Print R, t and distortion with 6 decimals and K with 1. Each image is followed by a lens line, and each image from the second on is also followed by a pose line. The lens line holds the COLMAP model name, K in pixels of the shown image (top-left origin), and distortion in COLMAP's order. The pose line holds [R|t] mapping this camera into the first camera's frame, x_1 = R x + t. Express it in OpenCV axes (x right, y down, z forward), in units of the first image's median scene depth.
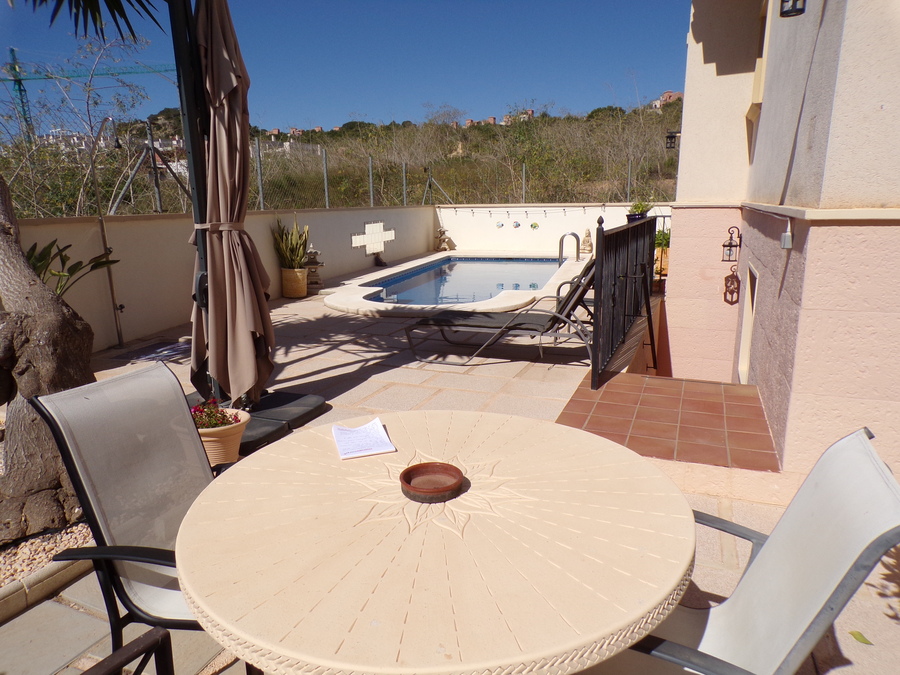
lens RADIAL K [[608.4, 0, 453.2], [0, 608.4, 343.0], [0, 0, 1]] dist [-0.007592, 0.026714]
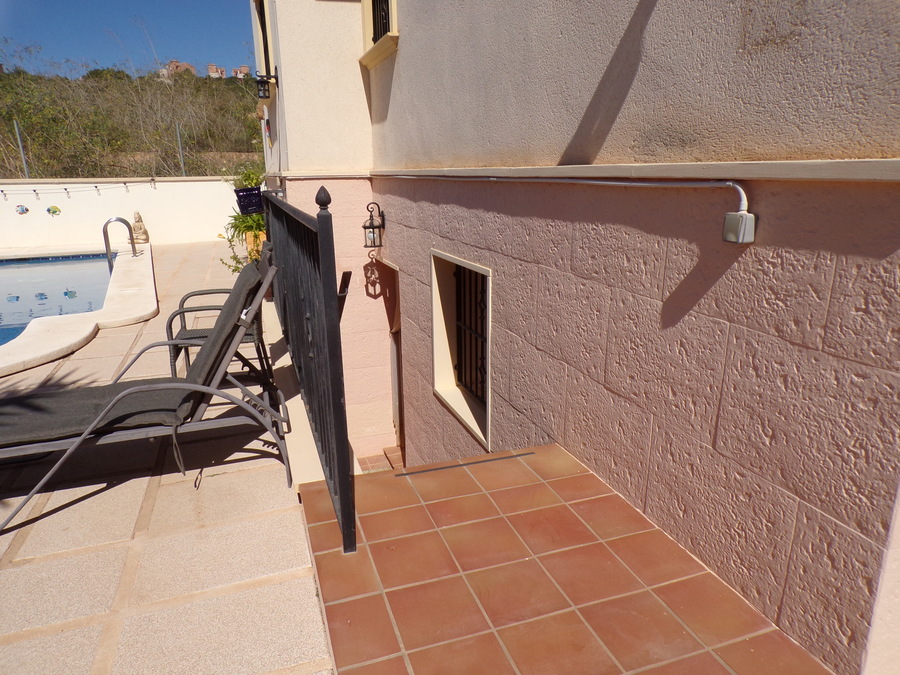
lens RADIAL K [[618.6, 0, 449.4], [0, 618.6, 343.2], [0, 0, 1]] dist [-0.000581, 0.032828]
pose [[0.761863, -0.178955, 0.622527, 0.004155], [0.158615, 0.983360, 0.088565, -0.033640], [-0.628017, 0.031268, 0.777571, 0.160789]]
